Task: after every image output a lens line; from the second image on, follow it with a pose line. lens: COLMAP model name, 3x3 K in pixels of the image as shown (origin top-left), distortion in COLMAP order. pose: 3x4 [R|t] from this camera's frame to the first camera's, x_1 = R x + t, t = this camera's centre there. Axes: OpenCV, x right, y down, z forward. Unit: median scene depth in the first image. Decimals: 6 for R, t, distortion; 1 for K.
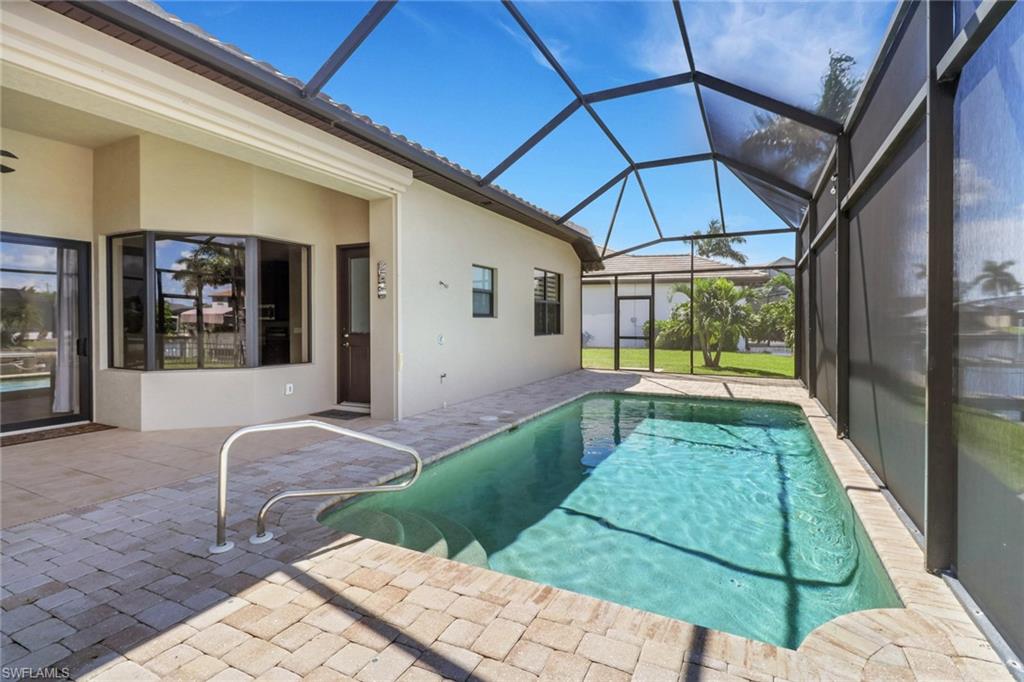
lens RADIAL K [[482.9, 0, 515.9], [0, 482.9, 328.2], [0, 0, 1]] dist [0.020273, -0.012930]
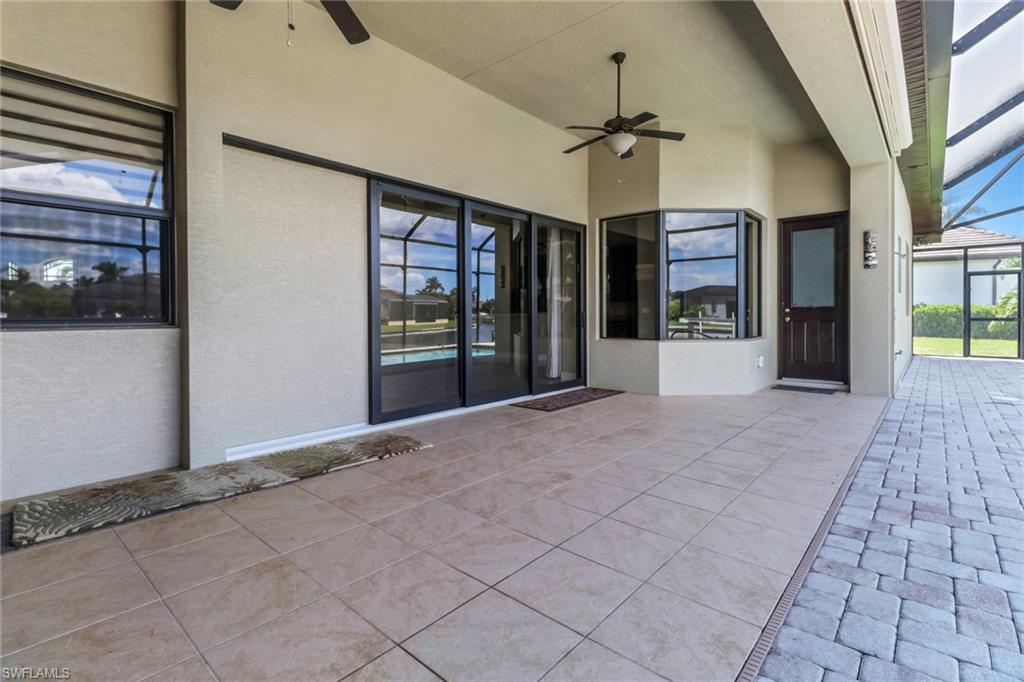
lens RADIAL K [[482.9, 0, 515.9], [0, 482.9, 328.2], [0, 0, 1]] dist [0.020273, -0.012930]
pose [[0.967839, 0.000582, -0.251571, -0.710557], [0.002947, 0.999902, 0.013651, 0.040598], [0.251554, -0.013953, 0.967743, -0.102885]]
